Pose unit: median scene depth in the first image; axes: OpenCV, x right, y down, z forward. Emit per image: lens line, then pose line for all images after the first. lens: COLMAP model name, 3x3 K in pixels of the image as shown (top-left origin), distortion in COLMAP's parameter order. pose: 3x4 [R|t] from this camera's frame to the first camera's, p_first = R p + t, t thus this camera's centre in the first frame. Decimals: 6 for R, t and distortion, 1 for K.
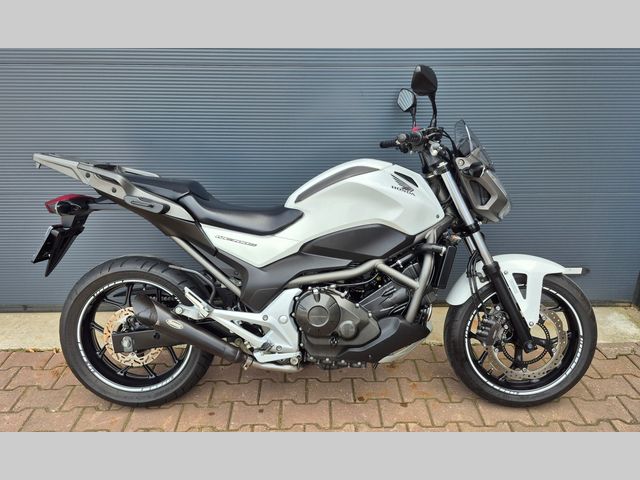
lens RADIAL K [[584.0, 0, 320.0], [0, 584.0, 240.0], [0, 0, 1]] dist [0.053270, -0.013444]
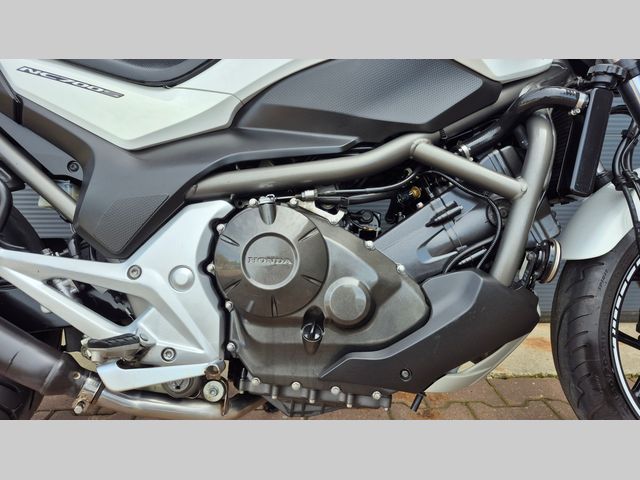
lens RADIAL K [[481.0, 0, 320.0], [0, 481.0, 240.0], [0, 0, 1]] dist [0.008545, -0.001058]
pose [[0.999831, 0.000014, 0.018376, 0.023383], [0.003179, 0.984793, -0.173702, 0.166755], [-0.018099, 0.173731, 0.984627, 0.673966]]
